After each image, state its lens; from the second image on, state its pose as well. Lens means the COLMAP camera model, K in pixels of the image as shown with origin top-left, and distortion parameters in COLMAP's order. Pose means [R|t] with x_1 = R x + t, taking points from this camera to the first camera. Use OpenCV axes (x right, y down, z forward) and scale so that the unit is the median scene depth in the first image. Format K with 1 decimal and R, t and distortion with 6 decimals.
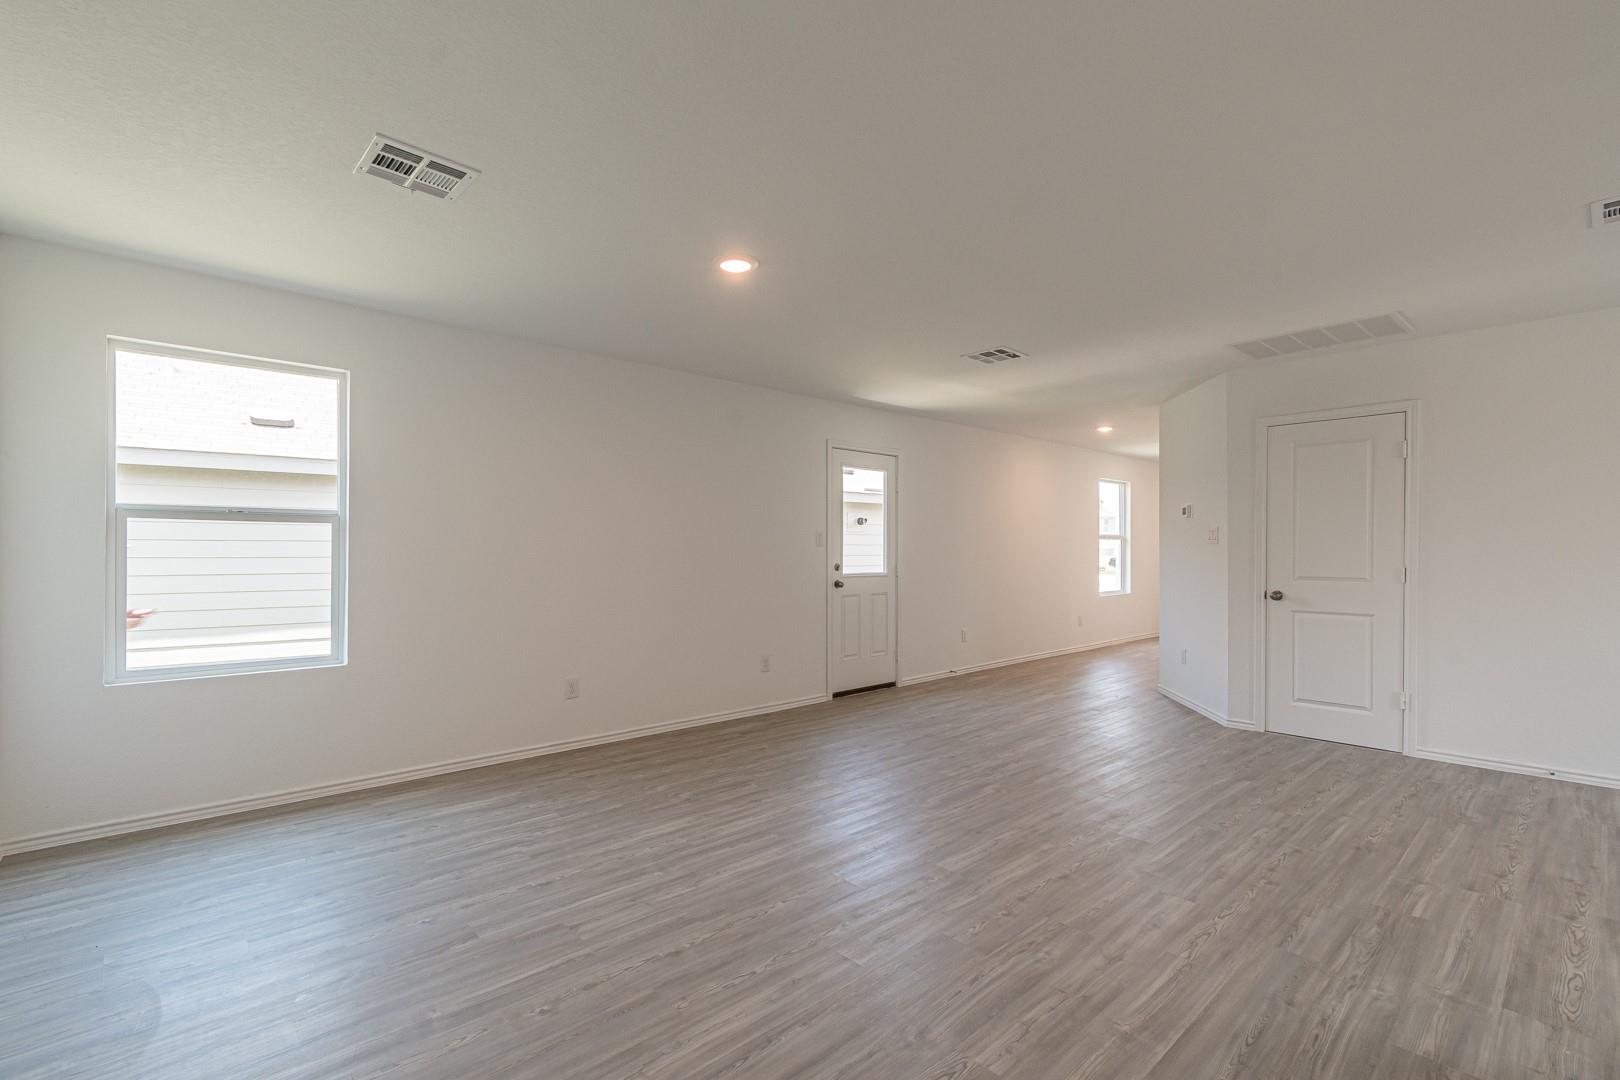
lens RADIAL K [[724.7, 0, 808.1], [0, 724.7, 559.7], [0, 0, 1]] dist [-0.005396, -0.000300]
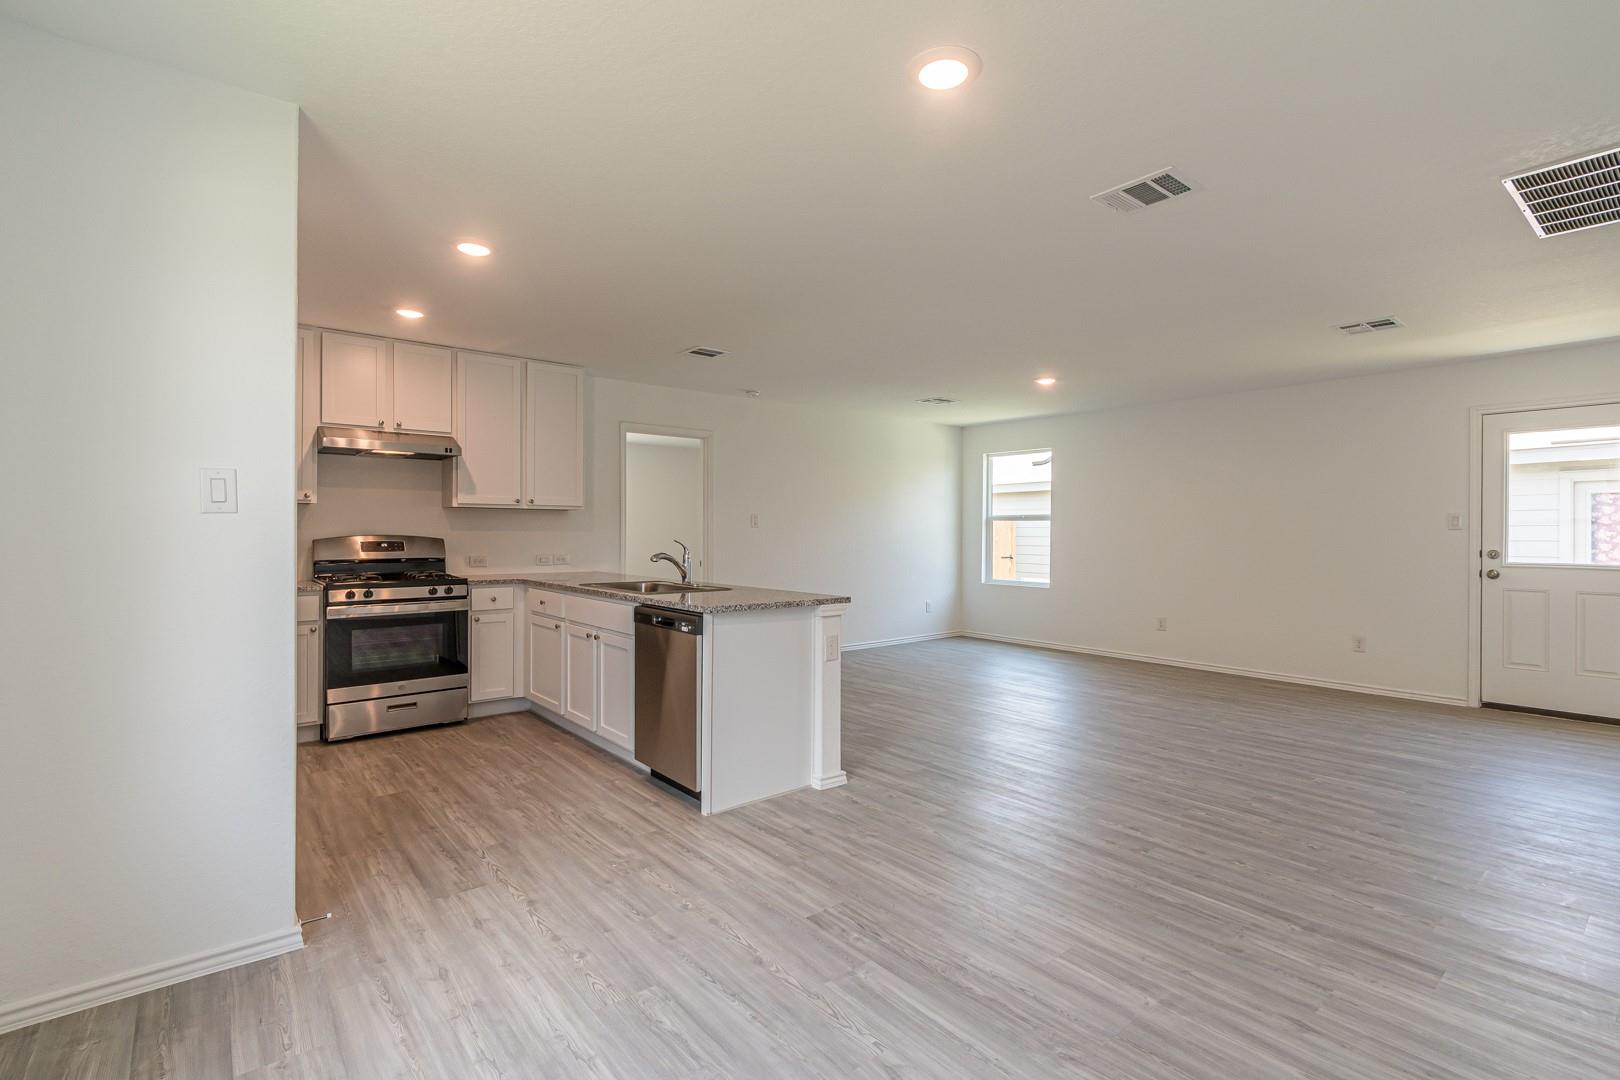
lens RADIAL K [[728.7, 0, 816.7], [0, 728.7, 535.5], [0, 0, 1]] dist [-0.000922, -0.001360]
pose [[-0.029710, 0.004761, -0.999547, 1.227314], [-0.015830, 0.999861, 0.005233, -0.004592], [0.999433, 0.015978, -0.029631, 0.317232]]
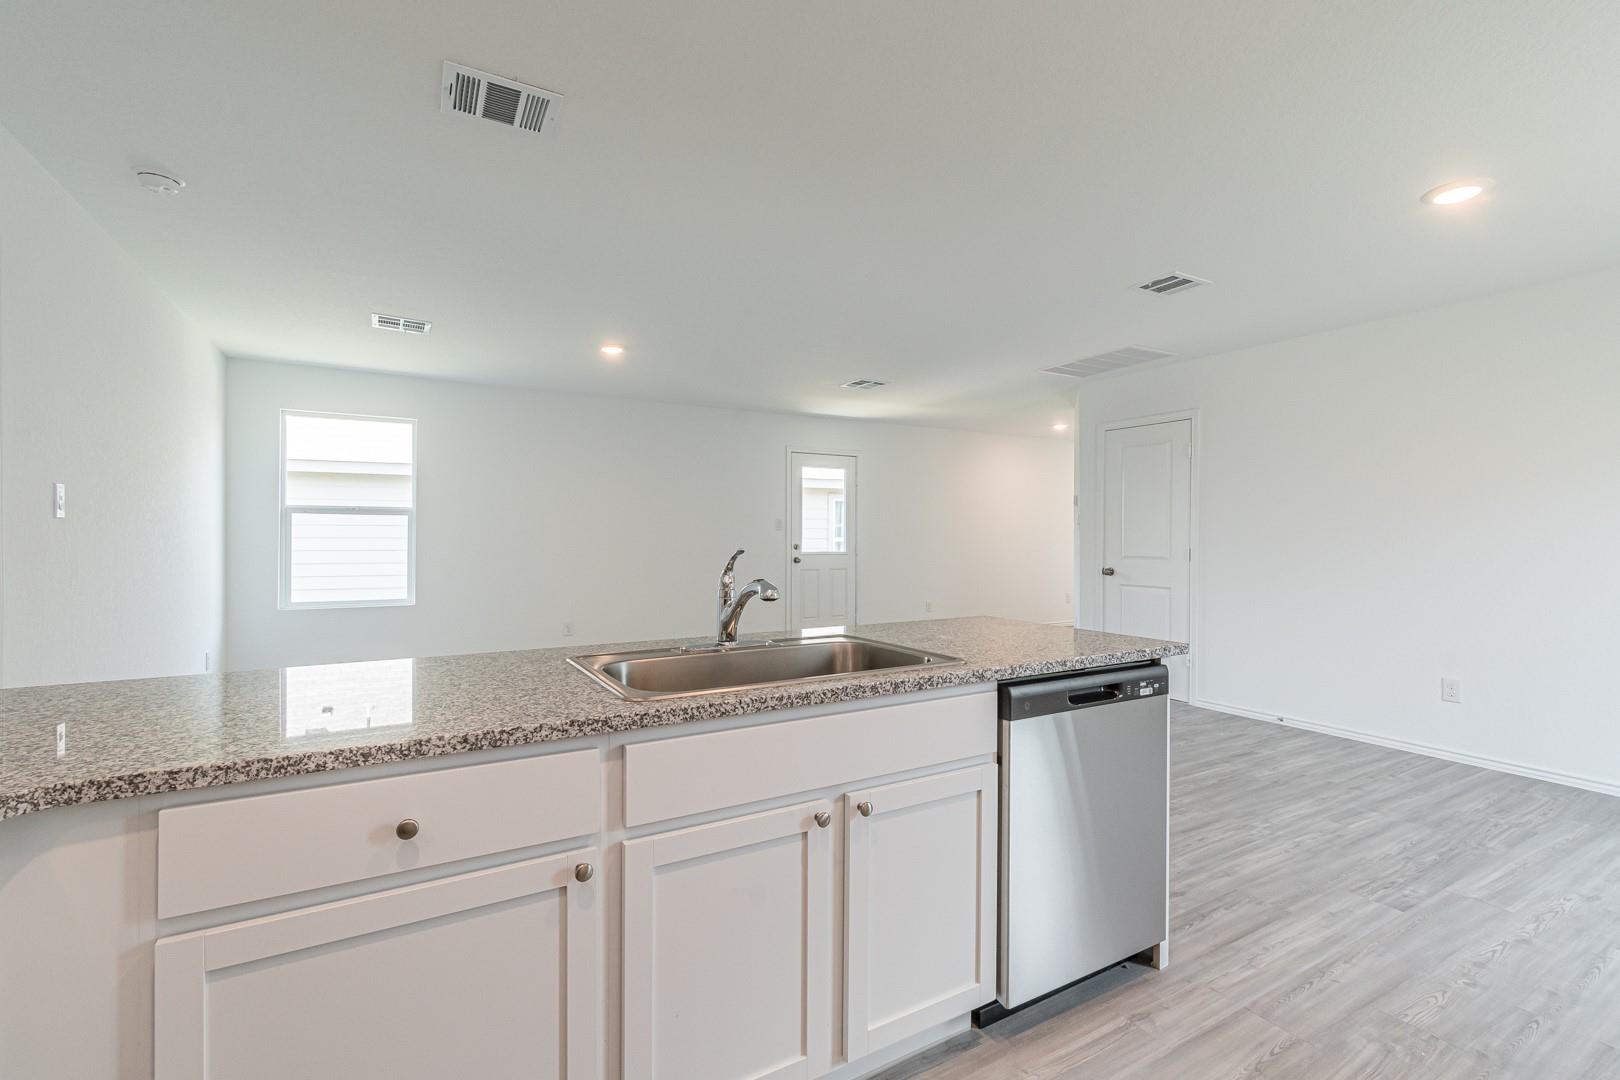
lens RADIAL K [[713.9, 0, 804.1], [0, 713.9, 536.7], [0, 0, 1]] dist [0.001537, -0.000721]
pose [[0.977326, 0.002750, -0.211721, 0.424477], [-0.004770, 0.999948, -0.009028, 0.005384], [0.211685, 0.009833, 0.977289, -0.279398]]
